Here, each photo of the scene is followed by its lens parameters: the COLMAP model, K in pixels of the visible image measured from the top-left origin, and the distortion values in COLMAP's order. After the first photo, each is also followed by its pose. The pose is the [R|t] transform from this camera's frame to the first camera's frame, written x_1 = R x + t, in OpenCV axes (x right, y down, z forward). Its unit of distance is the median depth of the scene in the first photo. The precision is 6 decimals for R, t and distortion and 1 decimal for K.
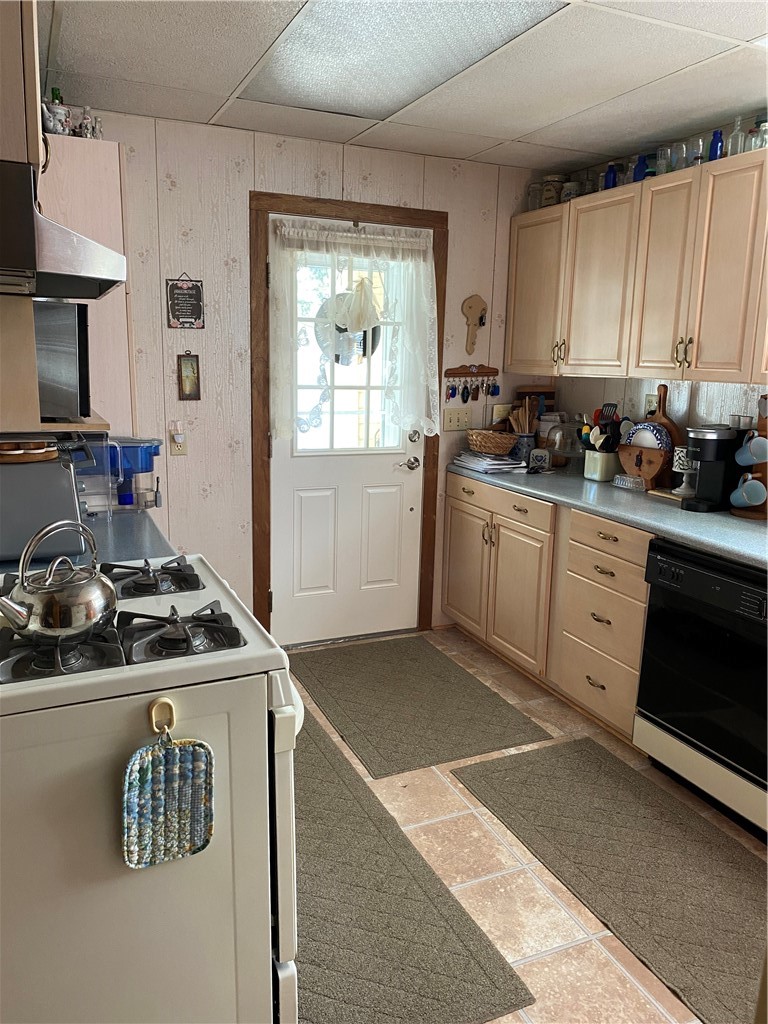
lens RADIAL K [[794.8, 0, 388.1], [0, 794.8, 474.3], [0, 0, 1]] dist [0.033205, -0.004566]
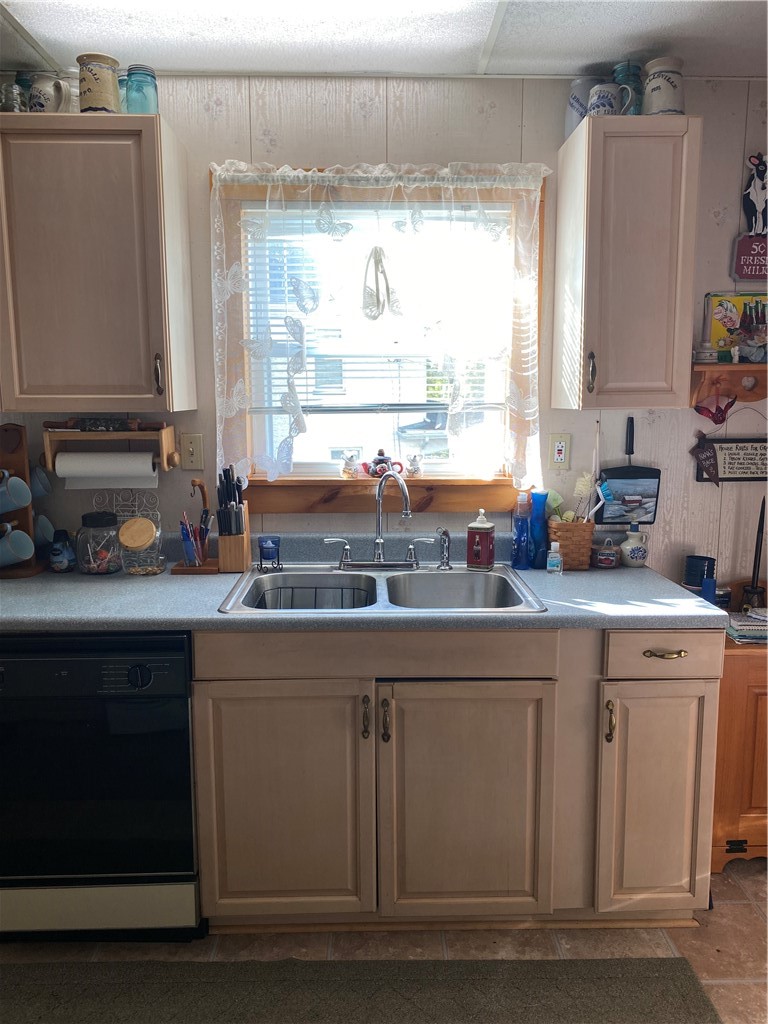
lens RADIAL K [[794.8, 0, 388.1], [0, 794.8, 474.3], [0, 0, 1]] dist [0.033205, -0.004566]
pose [[0.382839, -0.124149, 0.915435, -0.167486], [0.146854, 0.986507, 0.072372, -0.062197], [-0.912068, 0.106729, 0.395905, 0.380134]]
